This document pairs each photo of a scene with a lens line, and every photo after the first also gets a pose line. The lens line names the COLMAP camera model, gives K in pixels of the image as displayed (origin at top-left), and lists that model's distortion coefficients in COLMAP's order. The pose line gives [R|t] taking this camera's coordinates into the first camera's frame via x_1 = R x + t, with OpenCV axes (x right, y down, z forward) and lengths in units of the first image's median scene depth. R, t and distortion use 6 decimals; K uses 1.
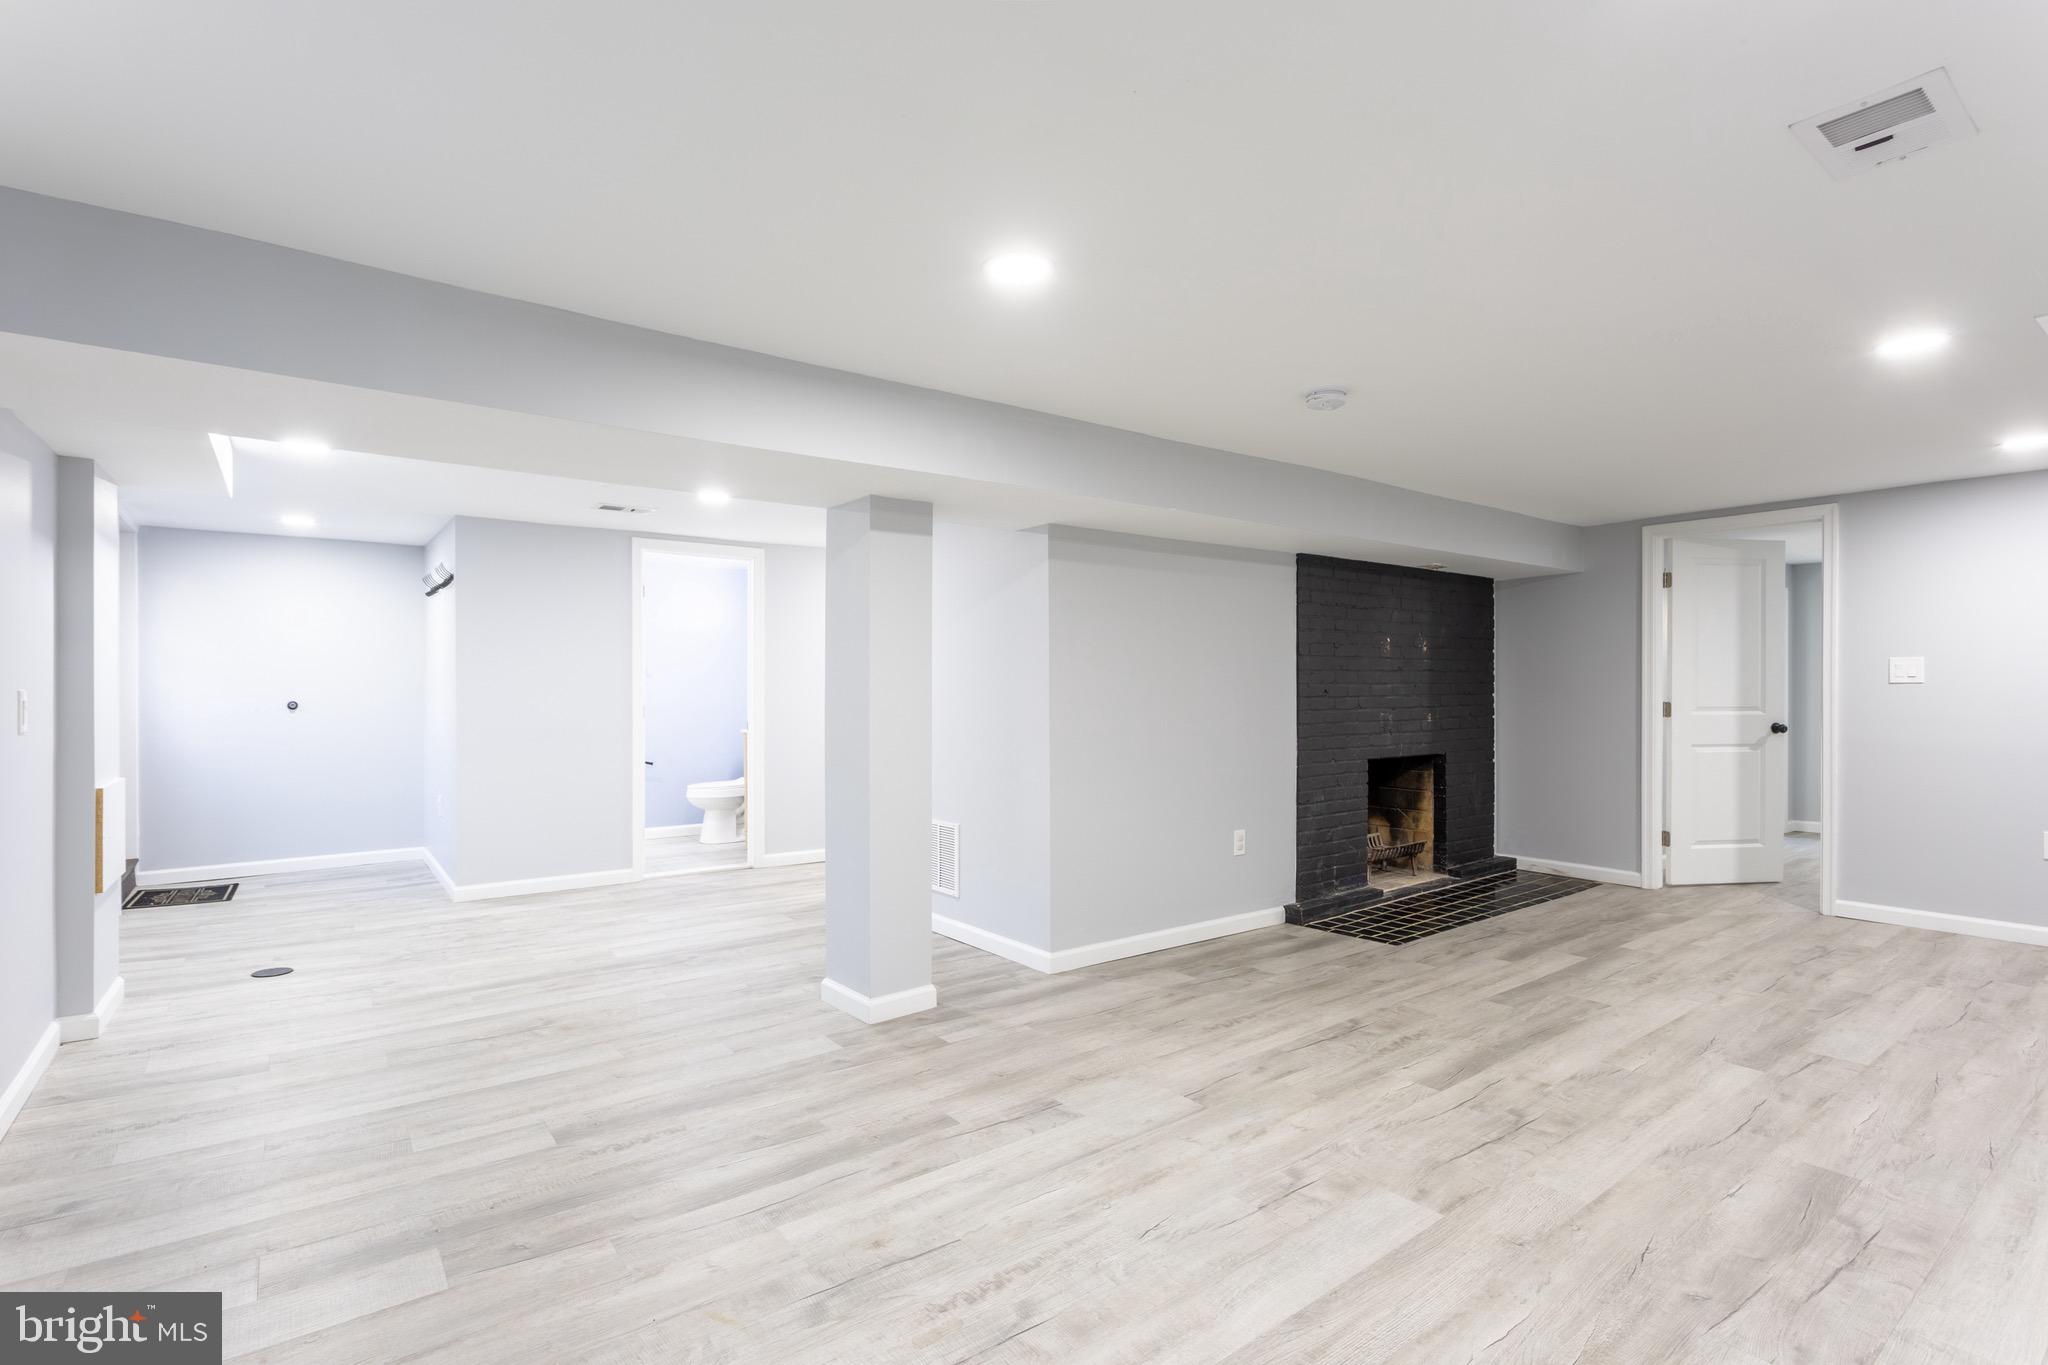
lens RADIAL K [[971.6, 0, 1032.0], [0, 971.6, 693.1], [0, 0, 1]] dist [0.004894, 0.002962]
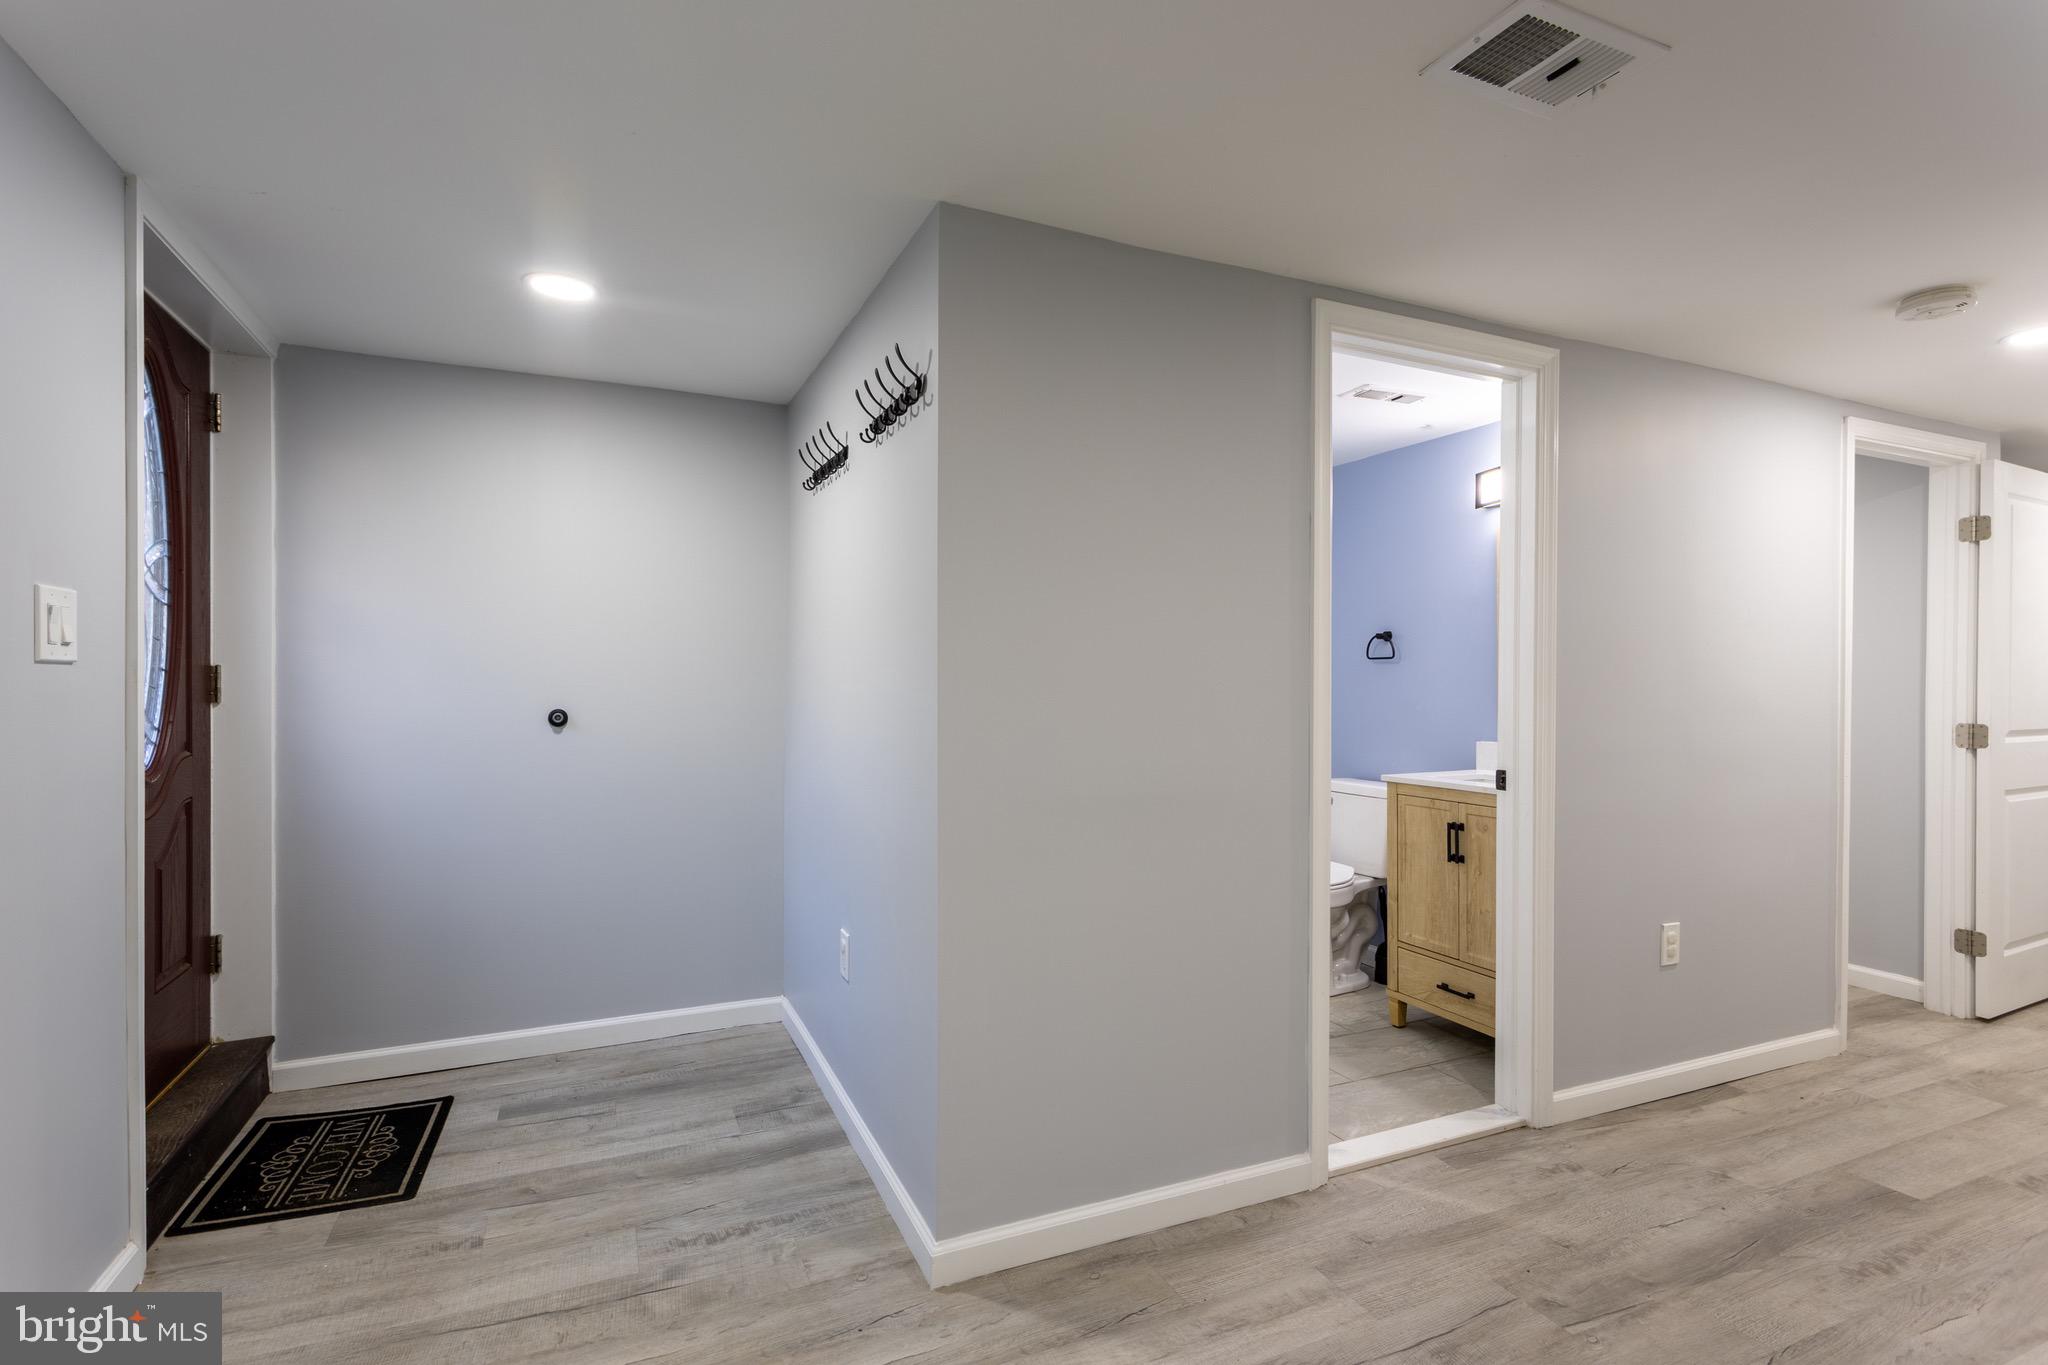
lens RADIAL K [[971.6, 0, 1032.7], [0, 971.6, 688.0], [0, 0, 1]] dist [0.004894, 0.002962]
pose [[0.976544, 0.004363, -0.215275, -0.439331], [-0.005282, 0.999979, -0.003694, -0.002855], [0.215254, 0.004744, 0.976547, 0.600954]]
